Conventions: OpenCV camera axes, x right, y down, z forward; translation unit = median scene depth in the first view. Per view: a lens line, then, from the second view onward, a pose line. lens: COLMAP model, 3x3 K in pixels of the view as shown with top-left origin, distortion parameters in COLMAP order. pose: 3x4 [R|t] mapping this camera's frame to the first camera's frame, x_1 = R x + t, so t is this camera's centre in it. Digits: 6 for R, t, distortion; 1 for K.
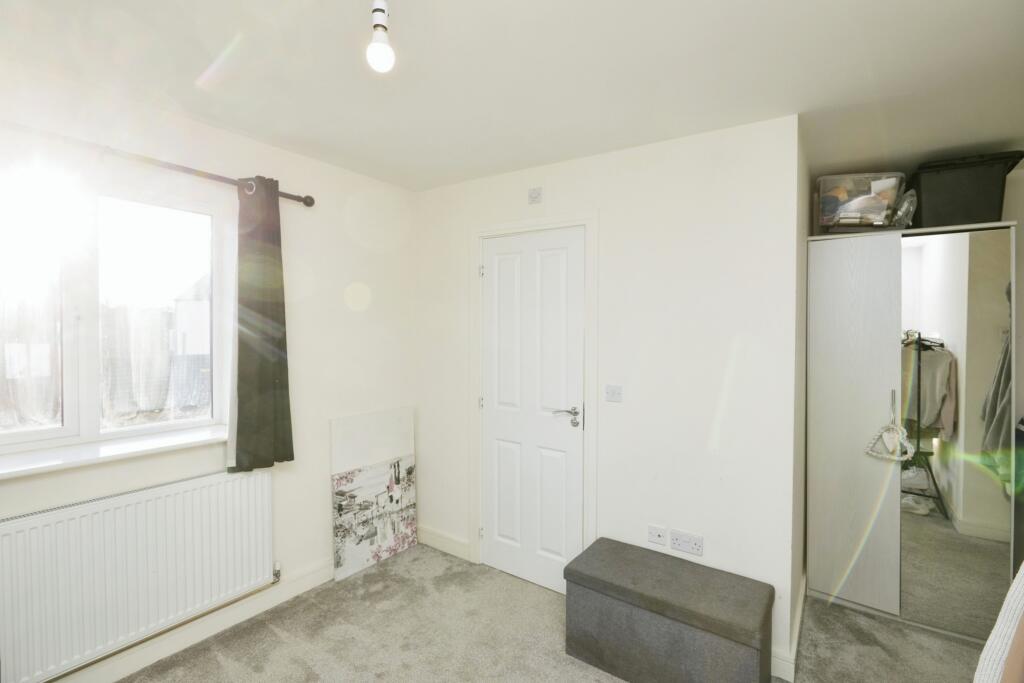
lens RADIAL K [[468.6, 0, 510.2], [0, 468.6, 340.1], [0, 0, 1]] dist [-0.024745, 0.000141]
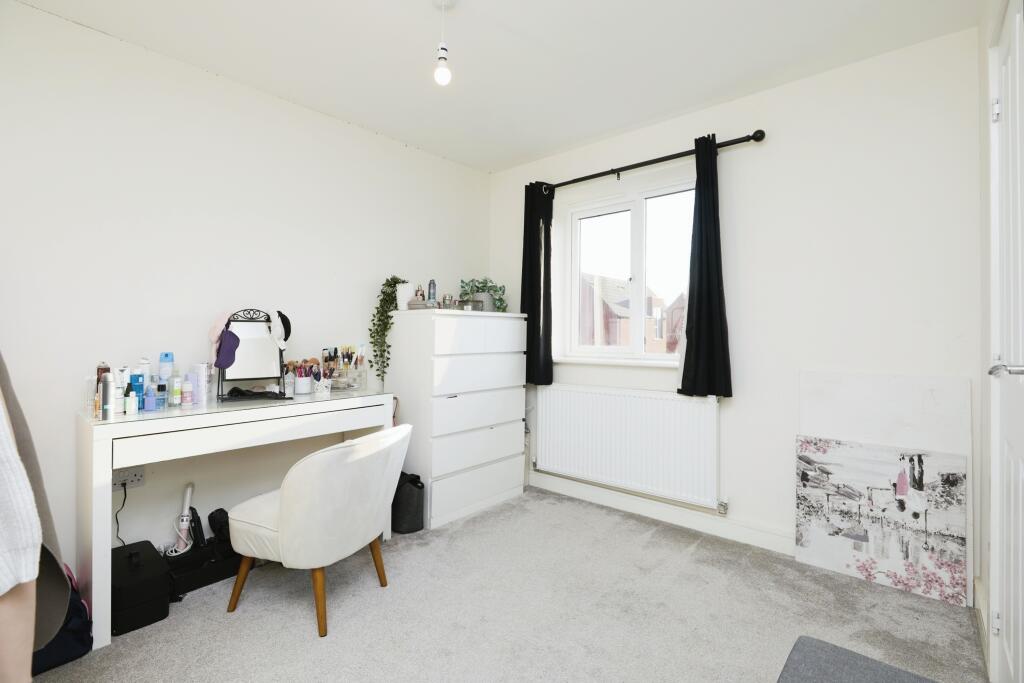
lens RADIAL K [[468.6, 0, 509.9], [0, 468.6, 337.0], [0, 0, 1]] dist [-0.024745, 0.000141]
pose [[-0.122491, -0.010200, -0.992417, 0.506631], [-0.022158, 0.999726, -0.007540, 0.119488], [0.992222, 0.021067, -0.122683, 0.539436]]
